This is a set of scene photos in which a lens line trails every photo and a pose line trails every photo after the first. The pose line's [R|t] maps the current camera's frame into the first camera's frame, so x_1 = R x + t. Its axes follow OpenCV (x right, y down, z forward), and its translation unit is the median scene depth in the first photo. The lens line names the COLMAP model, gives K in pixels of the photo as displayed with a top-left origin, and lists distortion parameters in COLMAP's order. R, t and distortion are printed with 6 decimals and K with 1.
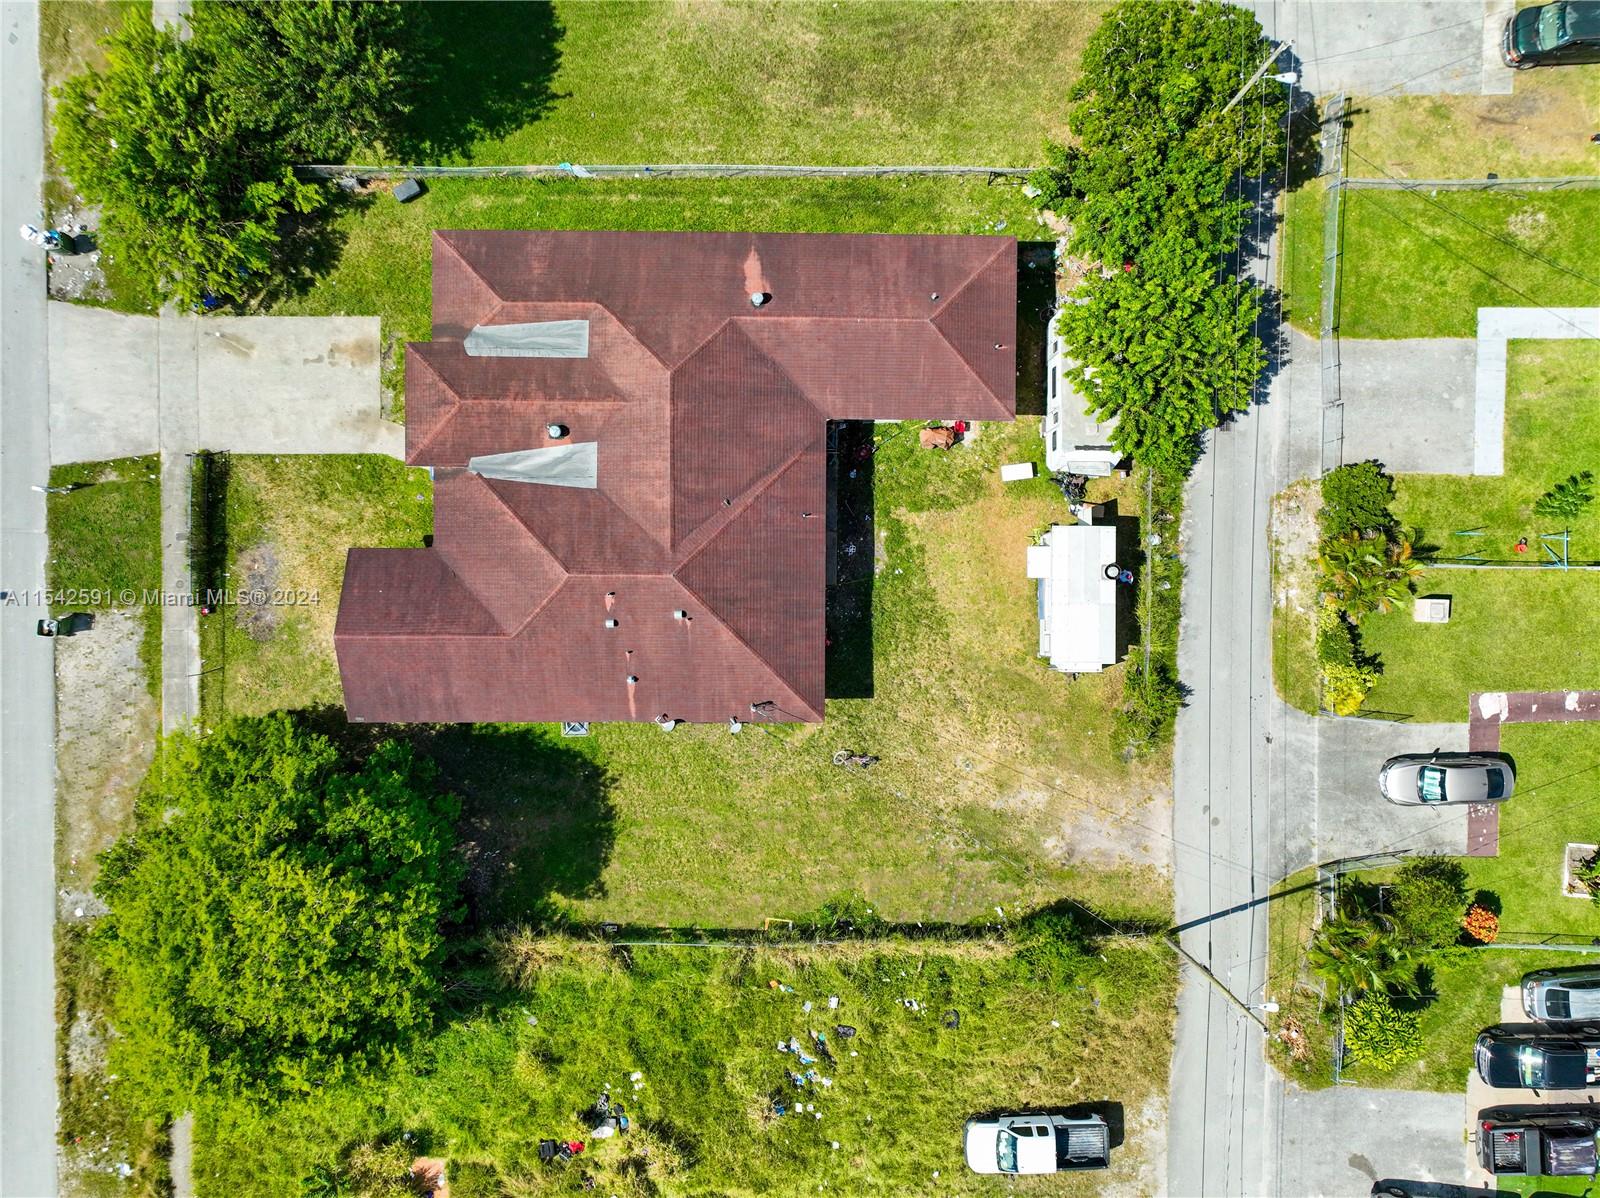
lens RADIAL K [[1123.2, 0, 802.3], [0, 1123.2, 602.8], [0, 0, 1]] dist [-0.000762, 0.016756]
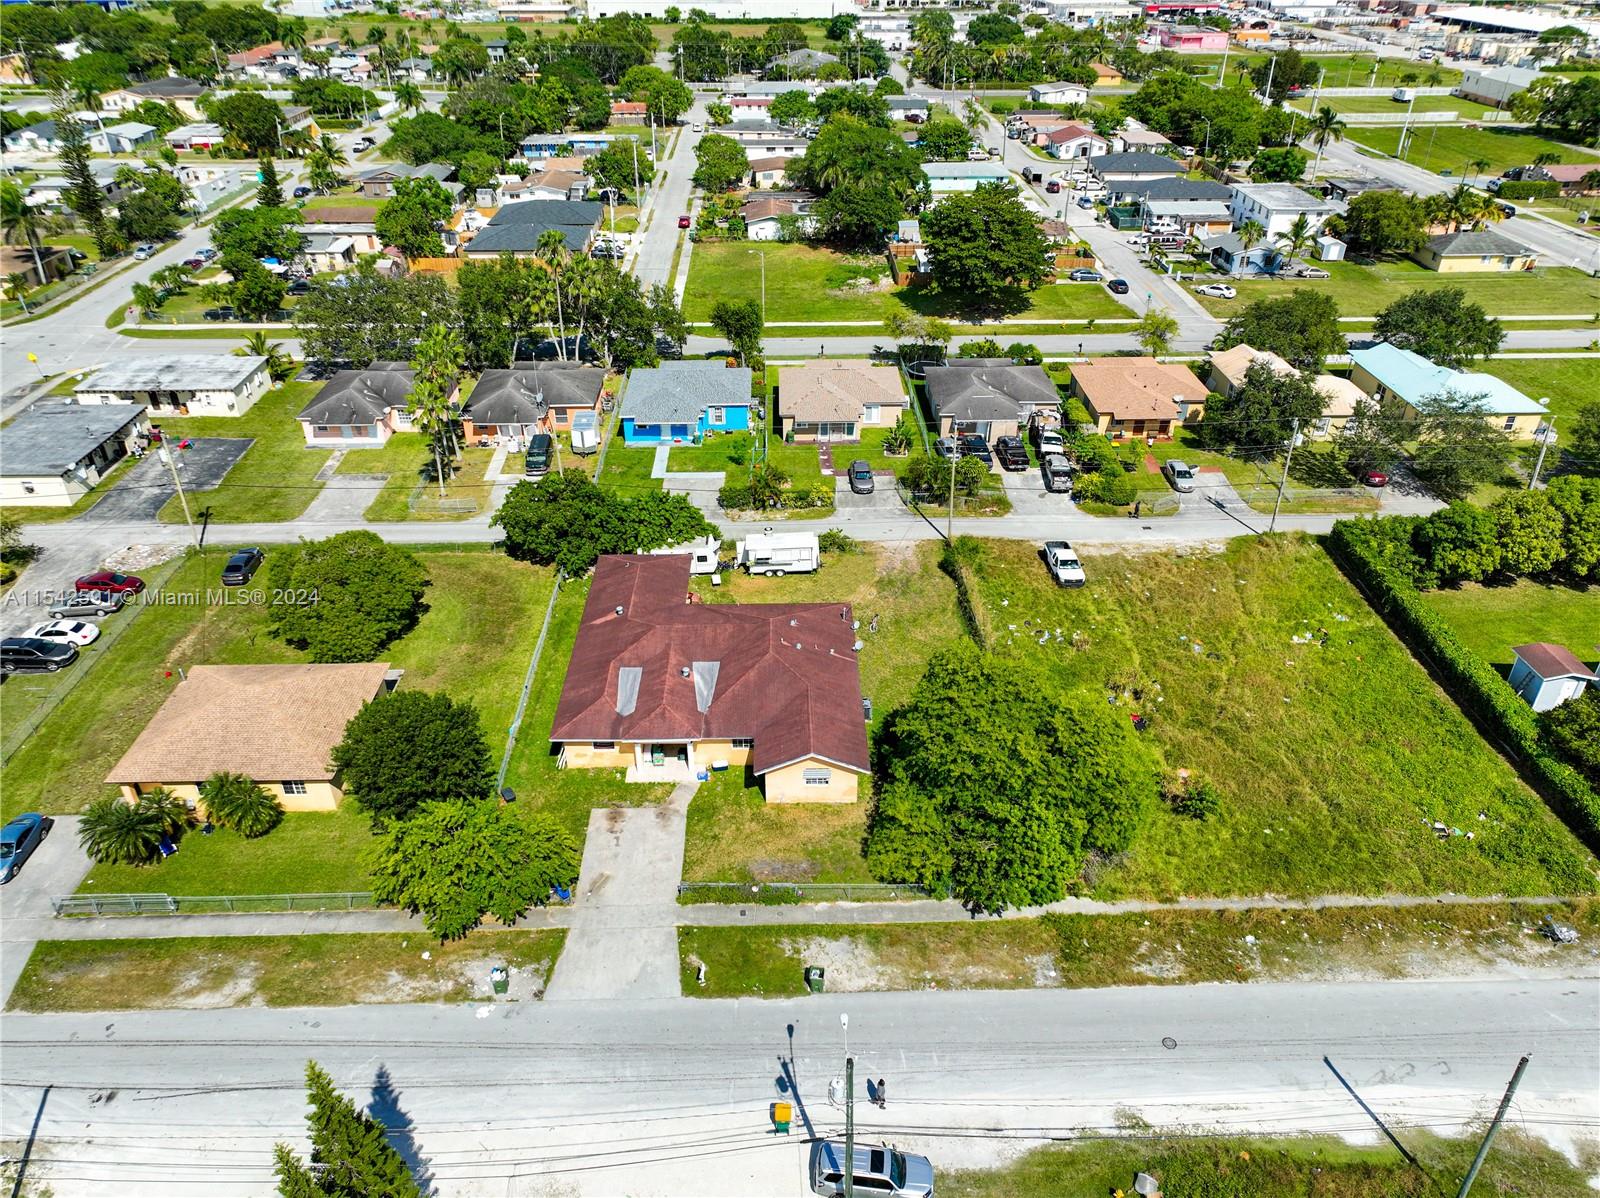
lens RADIAL K [[1123.2, 0, 802.3], [0, 1123.2, 602.8], [0, 0, 1]] dist [-0.000762, 0.016756]
pose [[-0.027787, -0.536060, 0.843723, -1.448652], [0.999455, -0.029934, 0.013897, 0.001986], [0.017806, 0.843649, 0.536599, 0.013678]]
